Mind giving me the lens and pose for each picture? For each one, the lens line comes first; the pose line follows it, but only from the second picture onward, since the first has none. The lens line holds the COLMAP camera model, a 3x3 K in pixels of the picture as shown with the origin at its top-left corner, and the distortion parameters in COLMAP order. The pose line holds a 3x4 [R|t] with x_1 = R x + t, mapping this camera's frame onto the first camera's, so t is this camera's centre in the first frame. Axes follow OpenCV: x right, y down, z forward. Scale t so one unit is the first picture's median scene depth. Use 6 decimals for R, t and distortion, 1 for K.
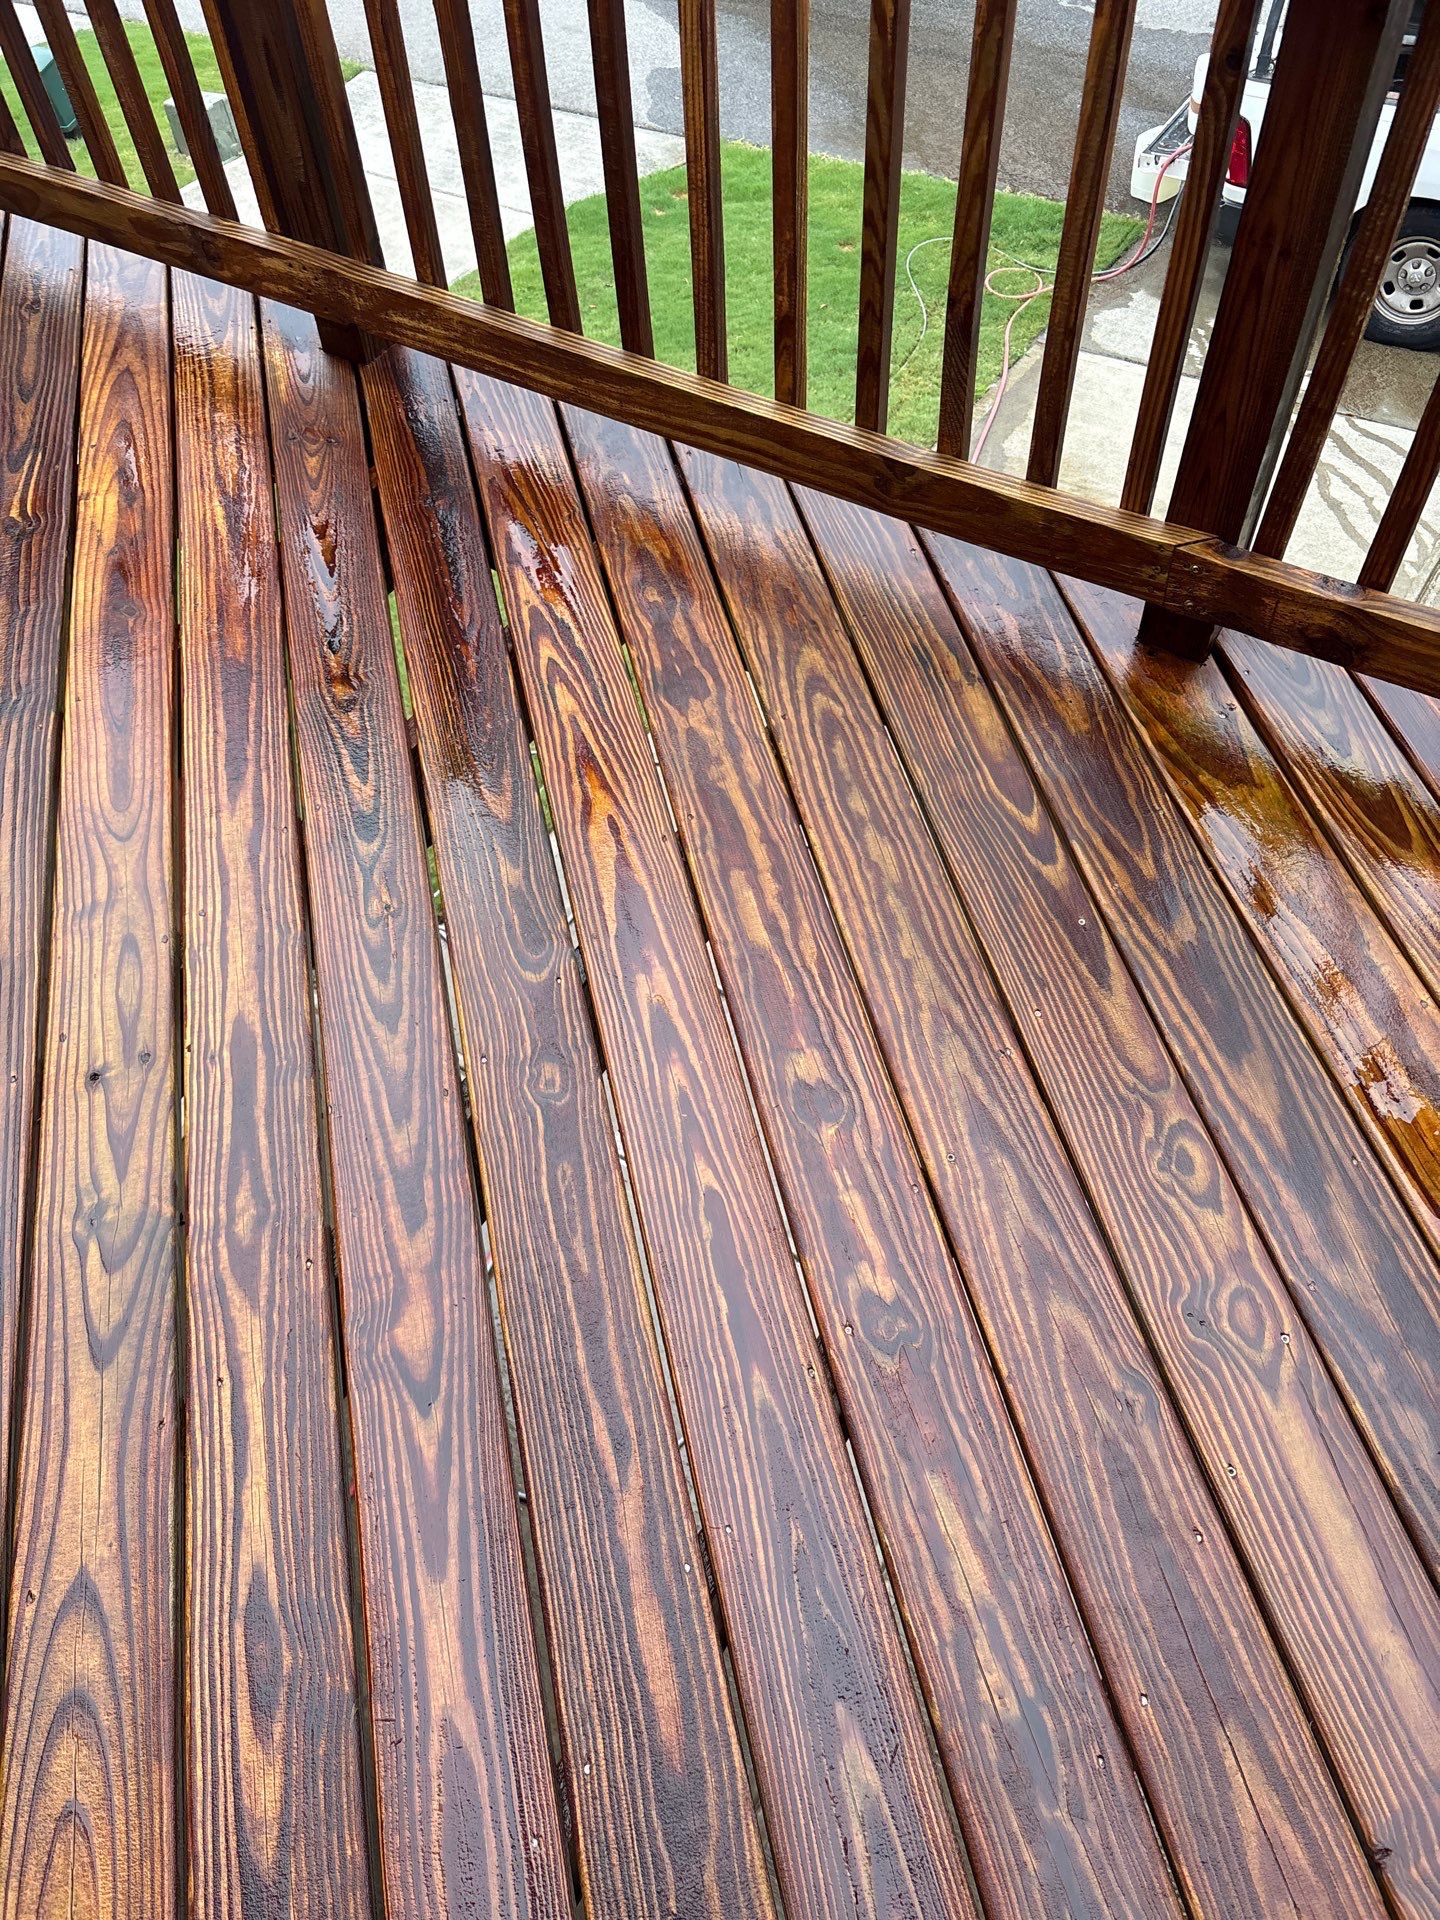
lens RADIAL K [[1444.8, 0, 718.7], [0, 1444.8, 974.9], [0, 0, 1]] dist [0.045028, -0.047466]
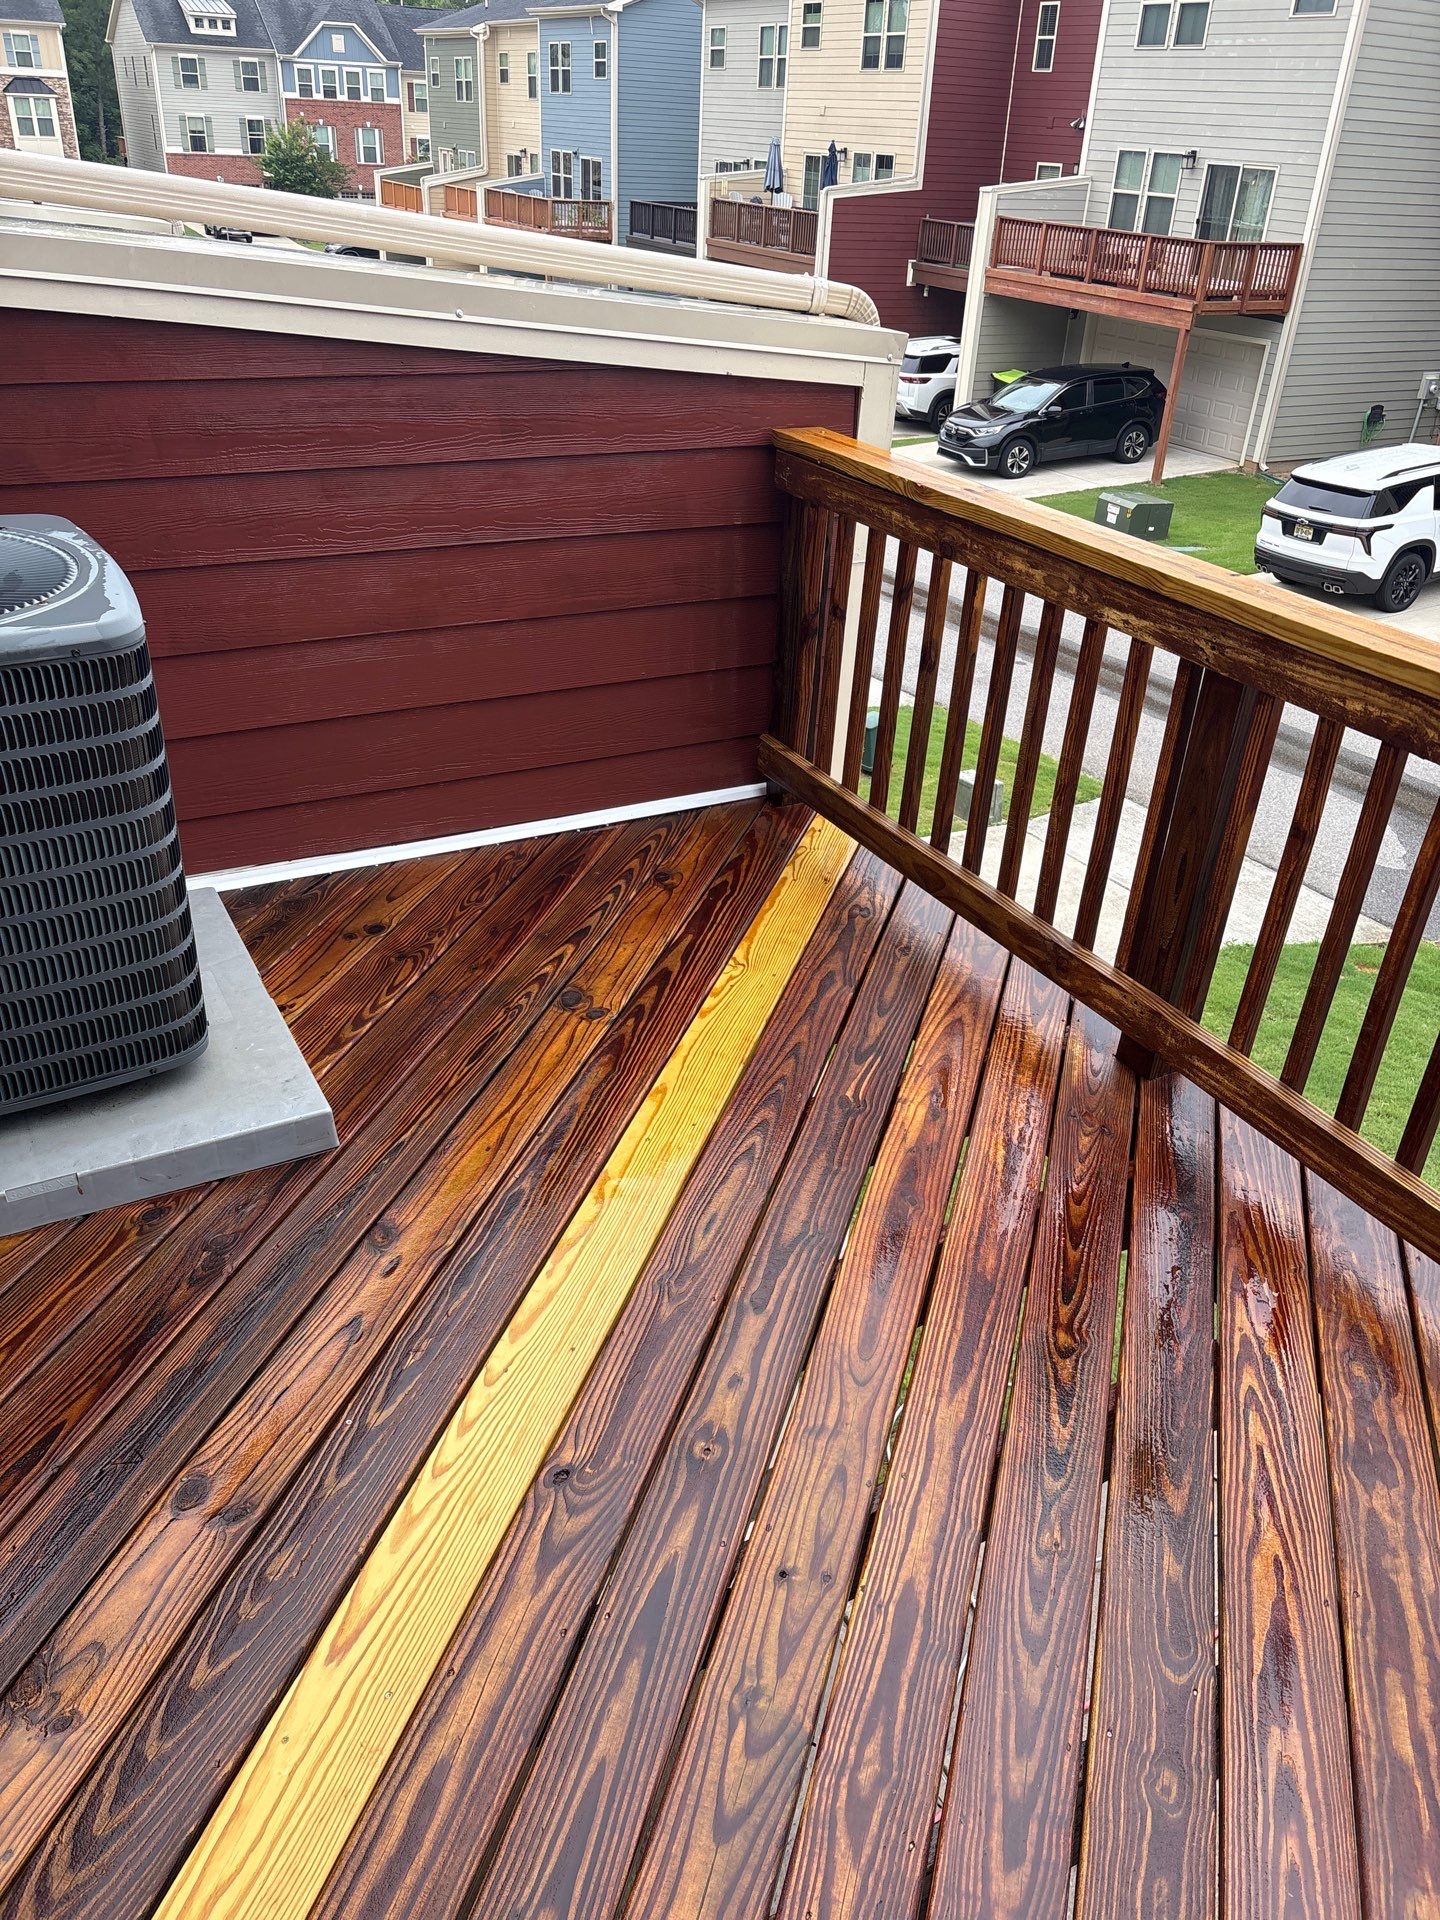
lens RADIAL K [[1444.8, 0, 735.3], [0, 1444.8, 978.1], [0, 0, 1]] dist [0.045028, -0.047466]
pose [[0.870150, 0.321211, -0.373715, -0.165636], [-0.443232, 0.841591, -0.308657, 0.041020], [0.215371, 0.434220, 0.874682, -0.217660]]
